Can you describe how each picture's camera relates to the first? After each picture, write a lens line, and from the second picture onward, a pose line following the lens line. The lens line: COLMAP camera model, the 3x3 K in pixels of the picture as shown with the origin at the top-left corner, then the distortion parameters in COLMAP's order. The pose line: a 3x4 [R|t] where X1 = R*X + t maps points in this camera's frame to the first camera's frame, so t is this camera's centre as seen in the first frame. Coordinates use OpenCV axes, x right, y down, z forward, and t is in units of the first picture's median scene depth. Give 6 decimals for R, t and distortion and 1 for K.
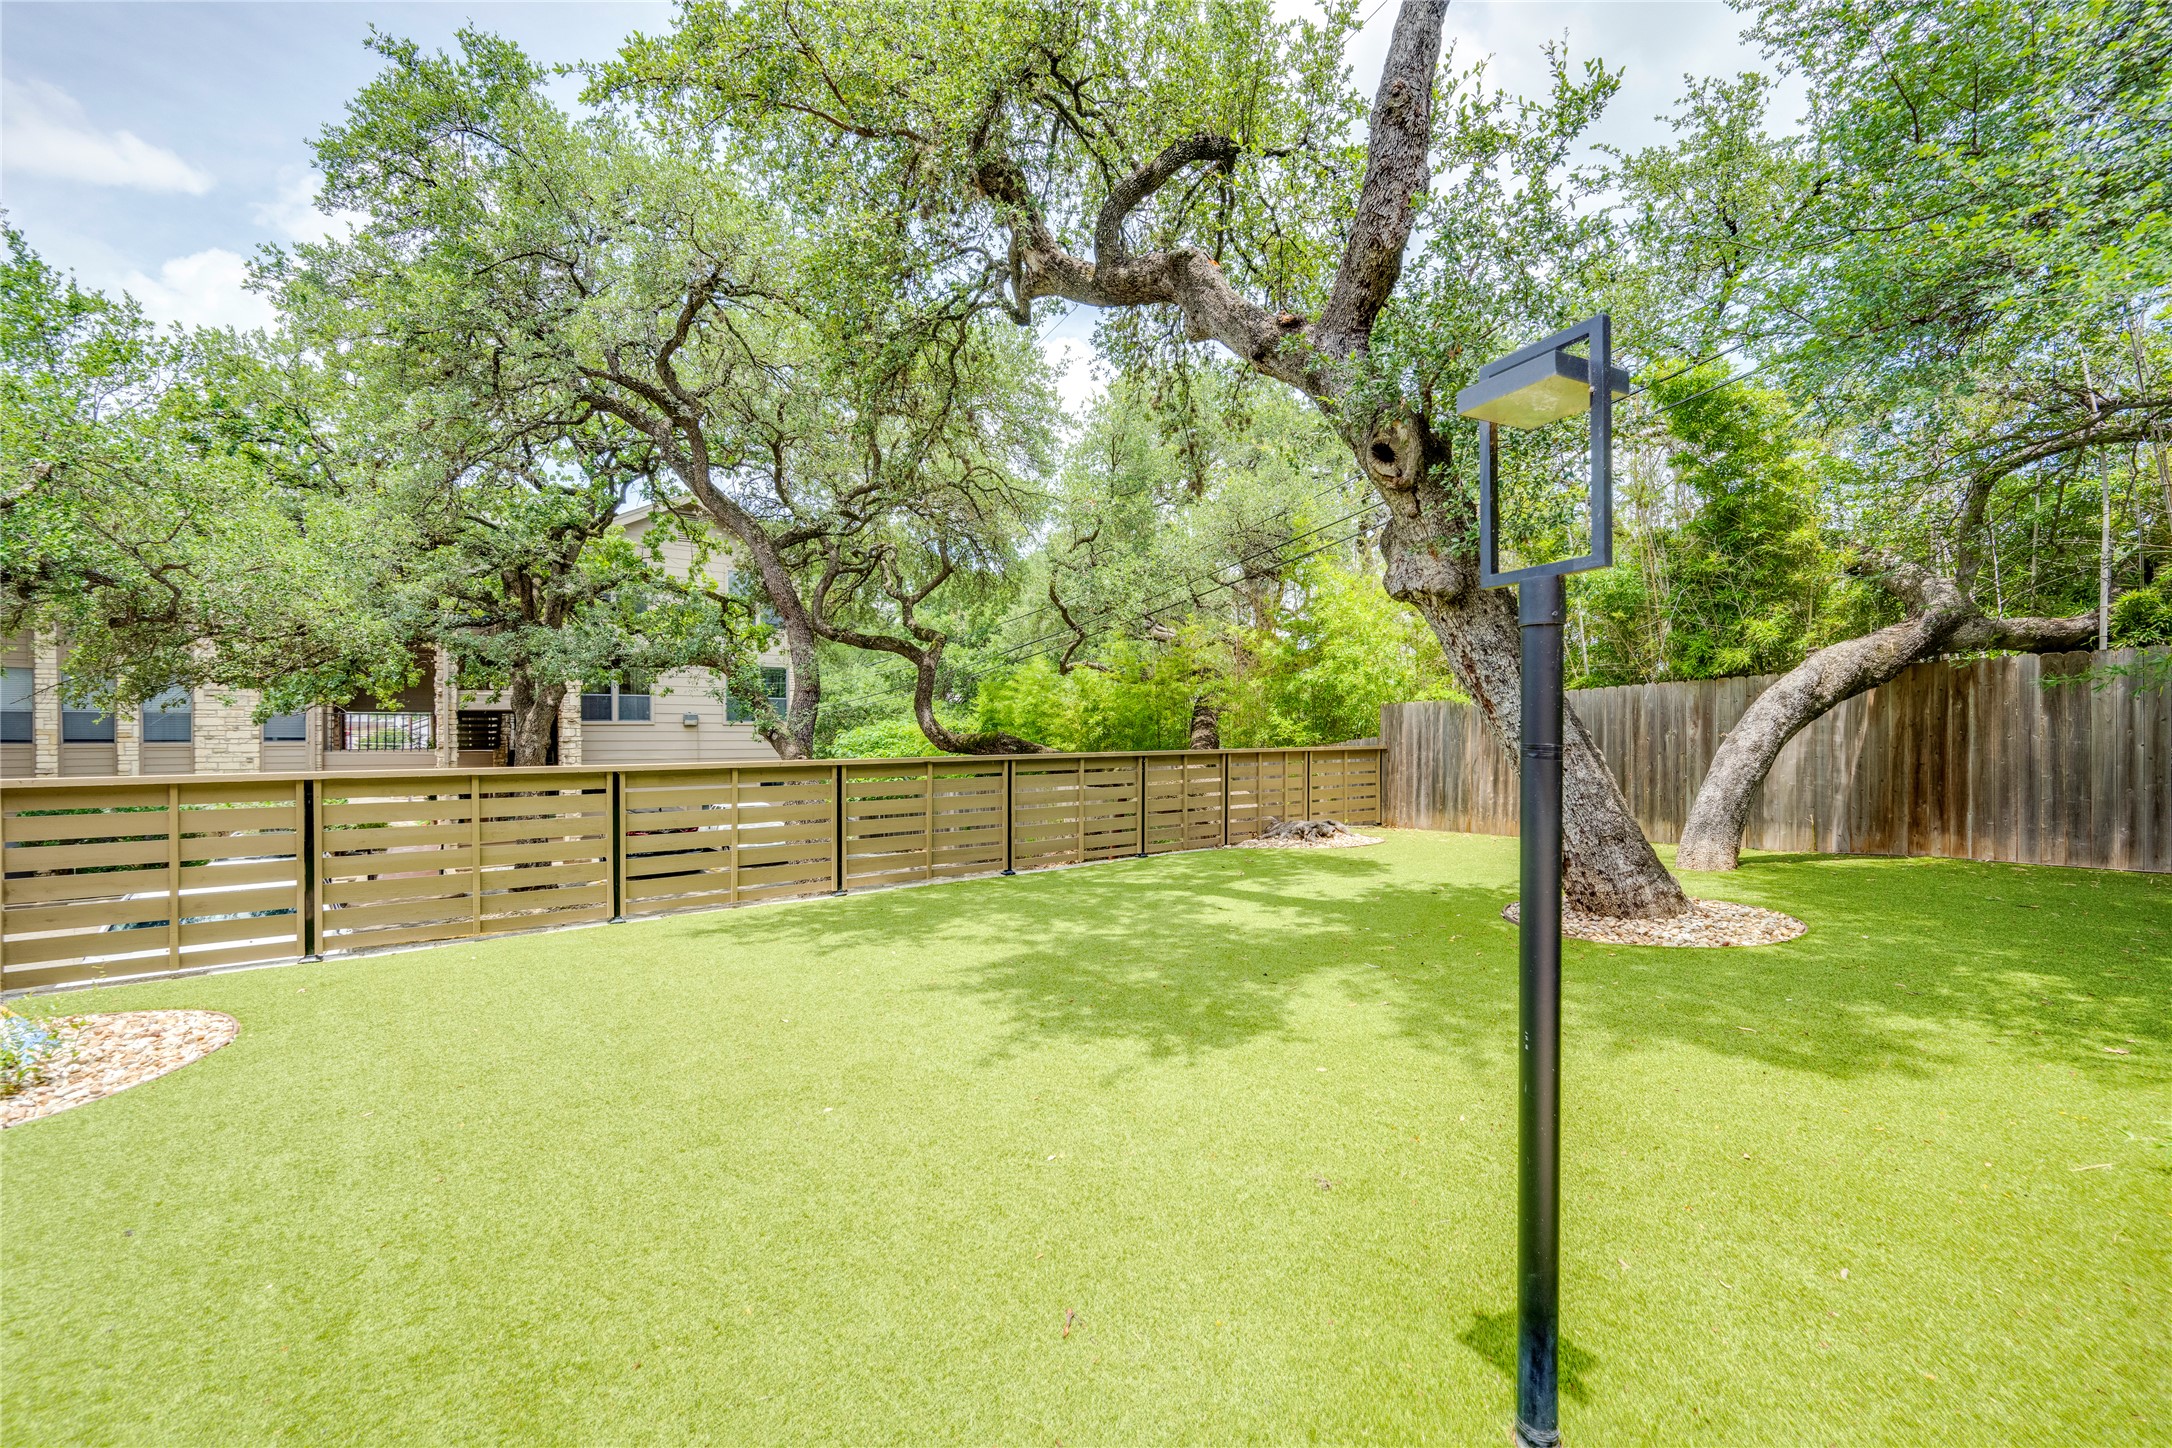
lens RADIAL K [[1015.3, 0, 1074.2], [0, 1015.3, 734.1], [0, 0, 1]] dist [-0.000227, -0.000387]
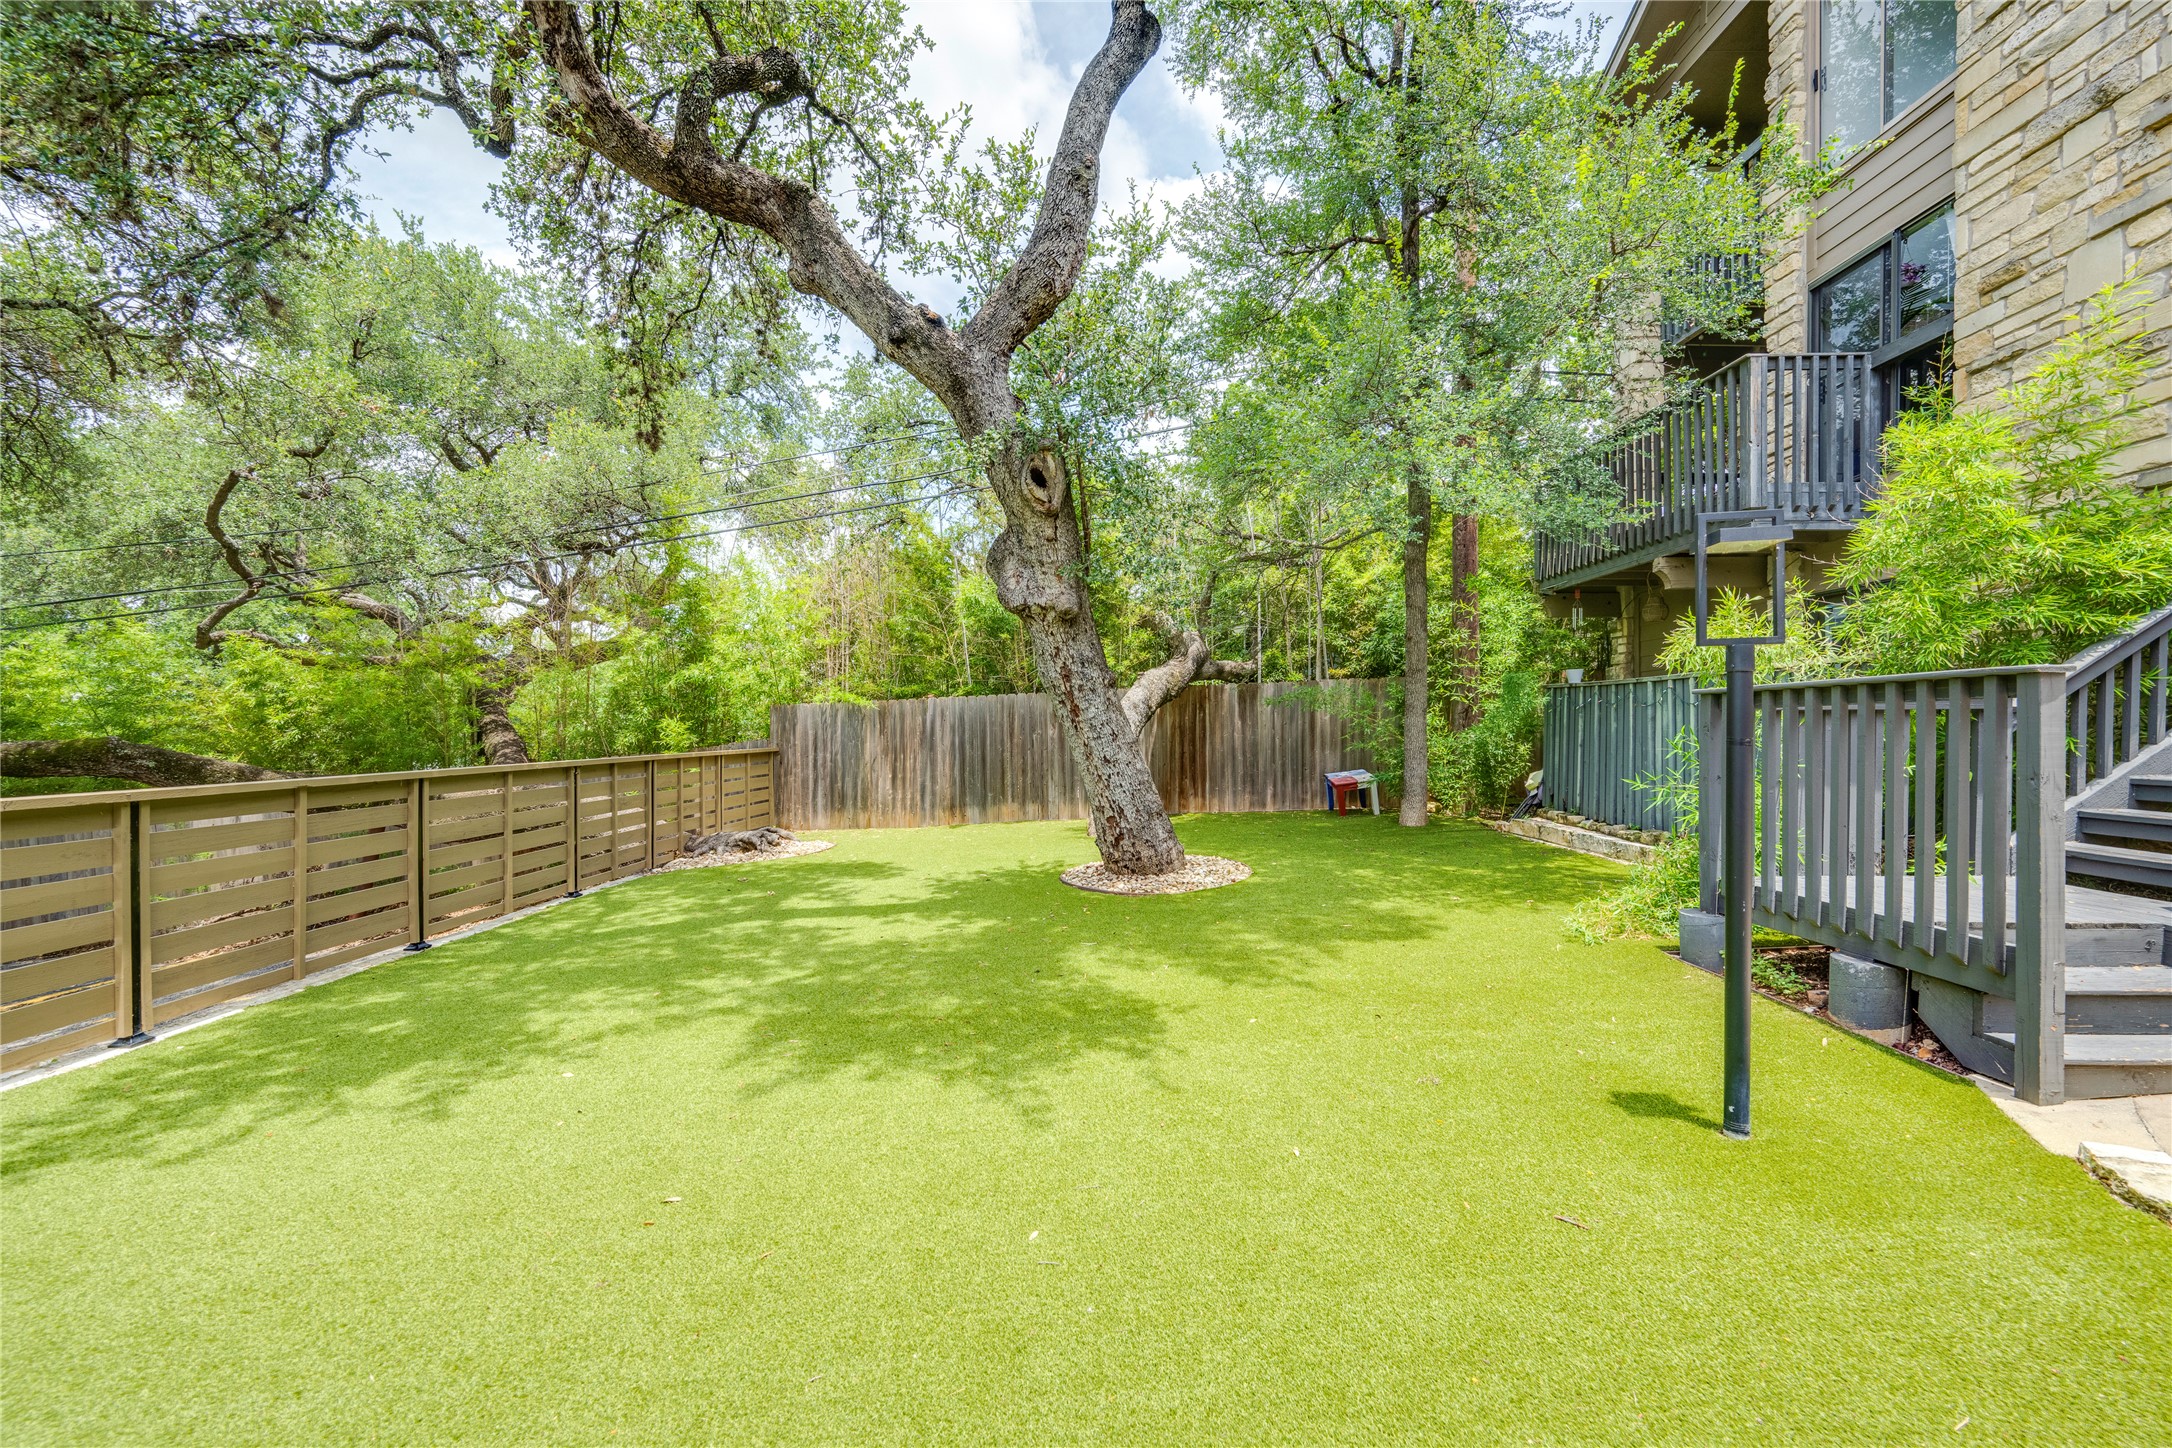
lens RADIAL K [[1015.3, 0, 1074.2], [0, 1015.3, 734.1], [0, 0, 1]] dist [-0.000227, -0.000387]
pose [[0.501434, -0.006064, 0.865175, -0.621008], [0.006774, 0.999972, 0.003083, -0.004403], [-0.865169, 0.004314, 0.501461, 0.418457]]
